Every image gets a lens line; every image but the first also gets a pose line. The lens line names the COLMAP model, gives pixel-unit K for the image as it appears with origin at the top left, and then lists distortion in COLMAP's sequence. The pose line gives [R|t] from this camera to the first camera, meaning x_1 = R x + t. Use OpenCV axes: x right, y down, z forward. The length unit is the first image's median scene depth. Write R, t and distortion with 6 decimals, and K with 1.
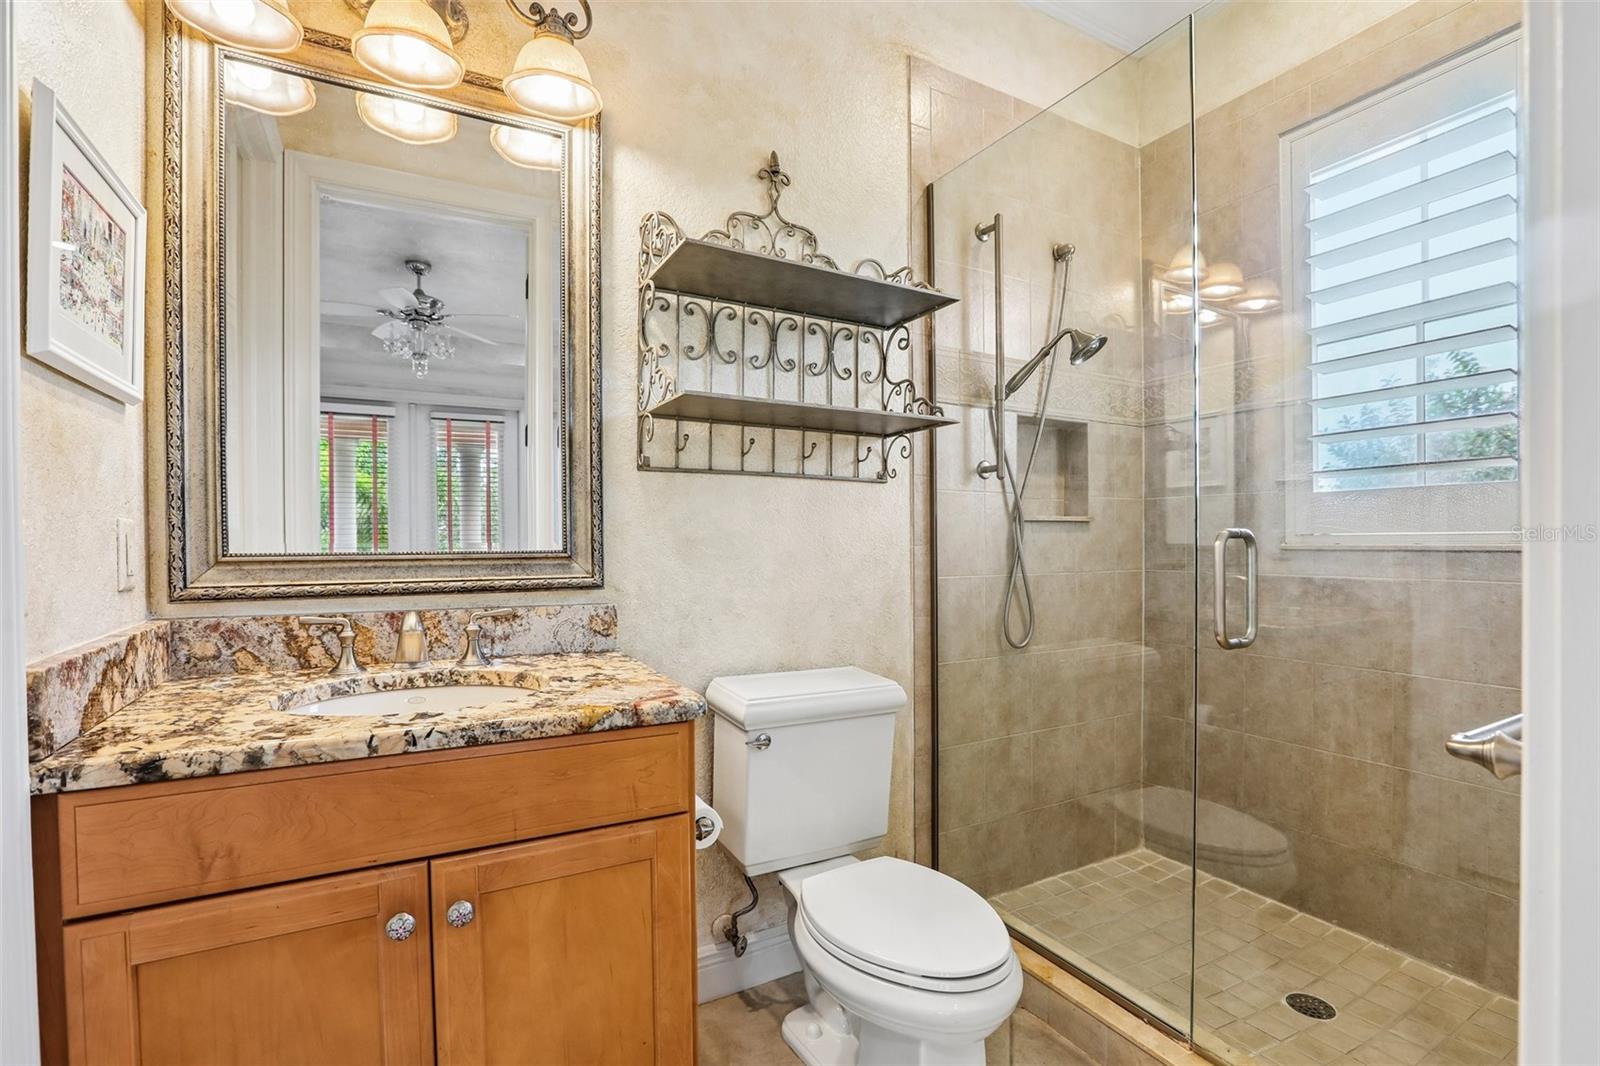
lens RADIAL K [[729.0, 0, 800.2], [0, 729.0, 544.4], [0, 0, 1]] dist [-0.037162, 0.009334]
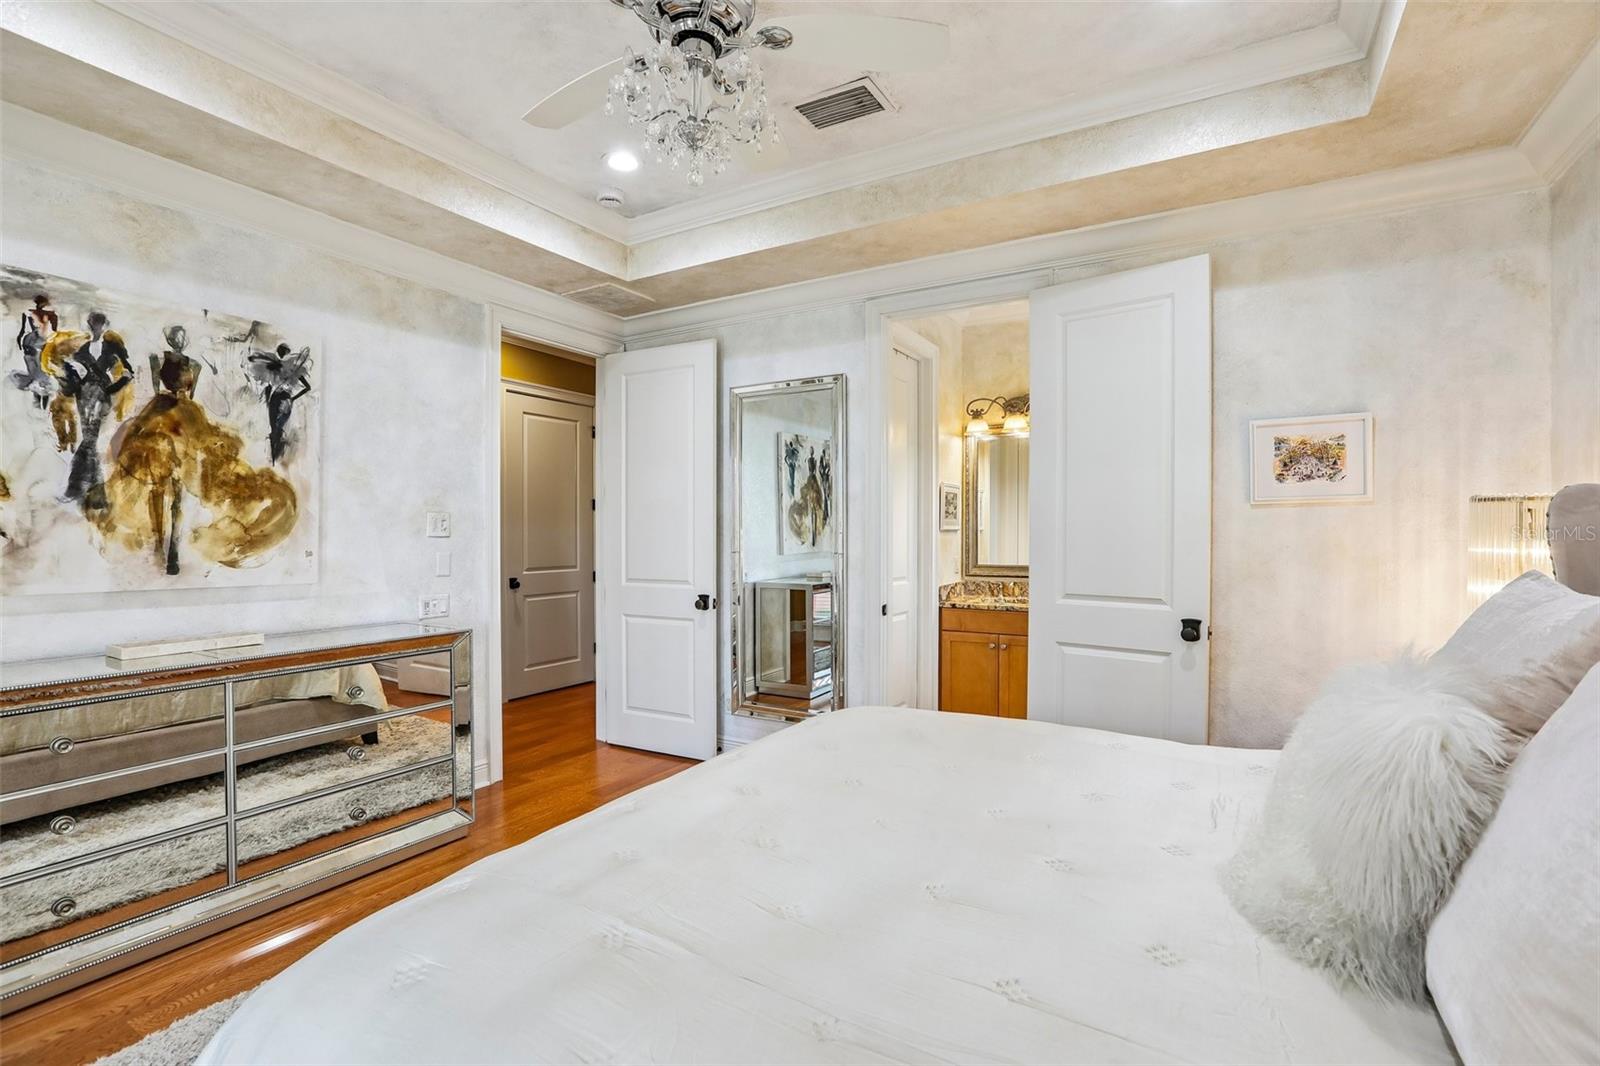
lens RADIAL K [[729.0, 0, 803.9], [0, 729.0, 537.4], [0, 0, 1]] dist [-0.037162, 0.009334]
pose [[0.495273, 0.008614, -0.868695, 2.414723], [-0.015669, 0.999877, 0.000981, -0.137337], [0.868596, 0.013126, 0.495347, -1.994849]]
